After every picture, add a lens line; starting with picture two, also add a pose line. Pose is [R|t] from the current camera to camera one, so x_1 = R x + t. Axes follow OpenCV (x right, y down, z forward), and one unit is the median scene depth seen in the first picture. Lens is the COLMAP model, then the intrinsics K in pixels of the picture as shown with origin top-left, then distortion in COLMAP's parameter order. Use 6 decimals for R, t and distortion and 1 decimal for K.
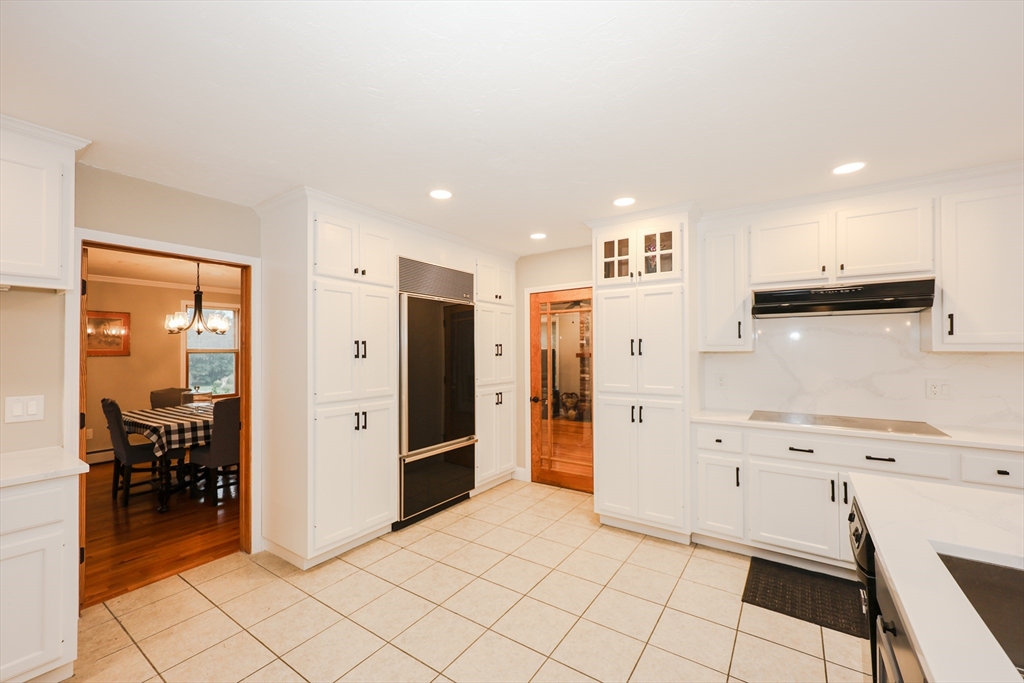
lens RADIAL K [[419.1, 0, 510.1], [0, 419.1, 348.5], [0, 0, 1]] dist [-0.000903, -0.000005]
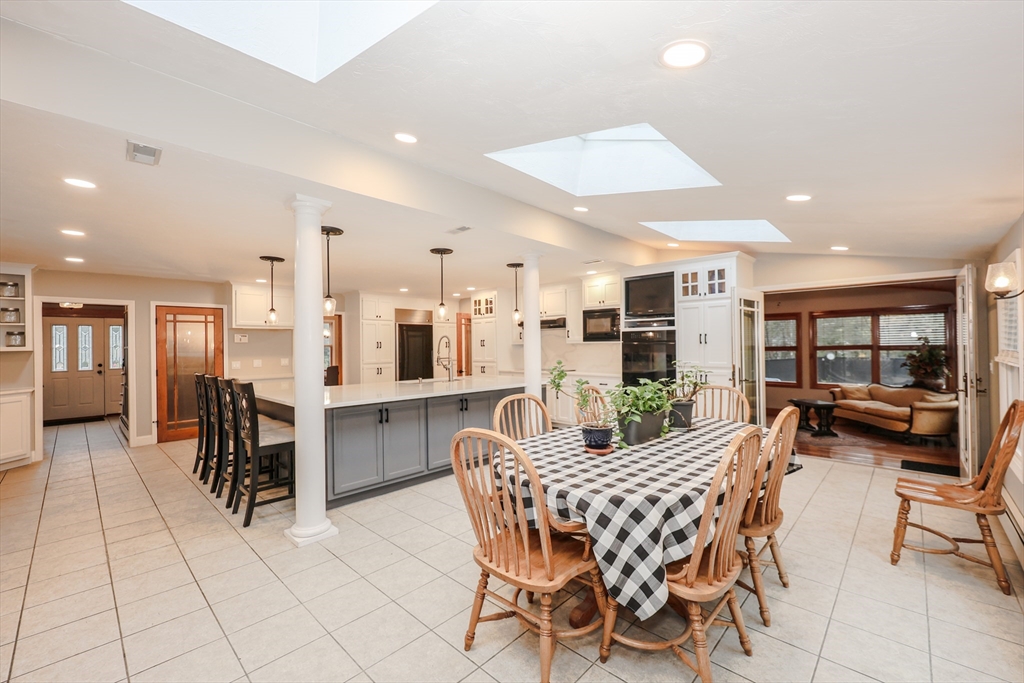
lens RADIAL K [[419.1, 0, 506.7], [0, 419.1, 342.7], [0, 0, 1]] dist [-0.000903, -0.000005]
pose [[0.987548, -0.008618, -0.157081, 0.803122], [0.008698, 0.999962, -0.000178, -0.003928], [0.157076, -0.001191, 0.987586, -1.405661]]
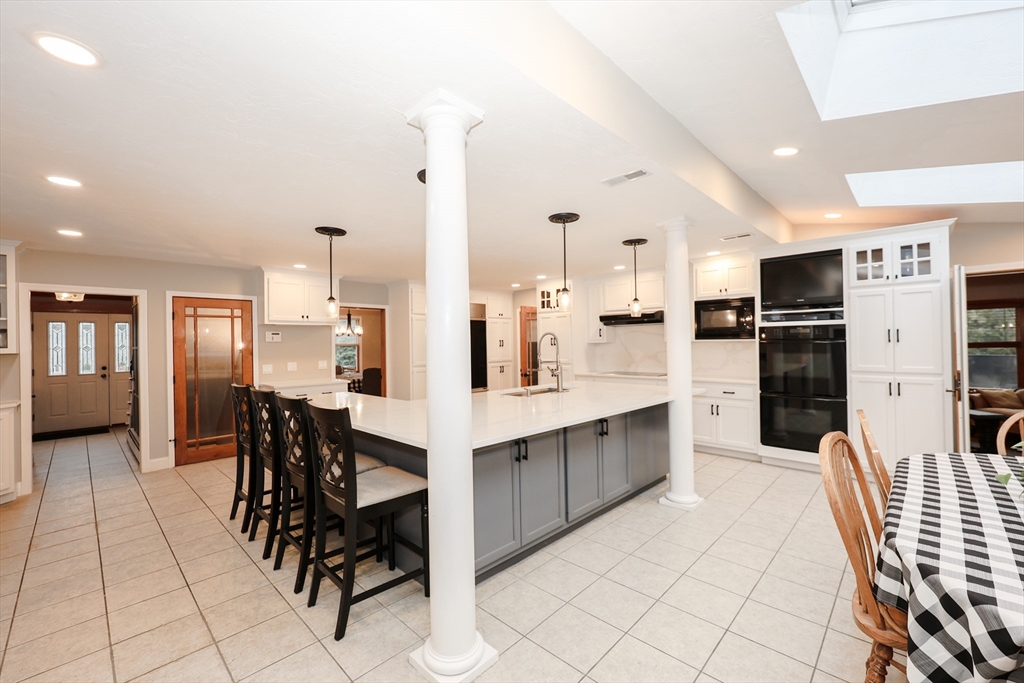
lens RADIAL K [[419.1, 0, 506.9], [0, 419.1, 339.9], [0, 0, 1]] dist [-0.000903, -0.000005]
pose [[0.986897, -0.011689, -0.160928, 0.393746], [0.011564, 0.999932, -0.001717, -0.010175], [0.160937, -0.000167, 0.986965, -1.101753]]
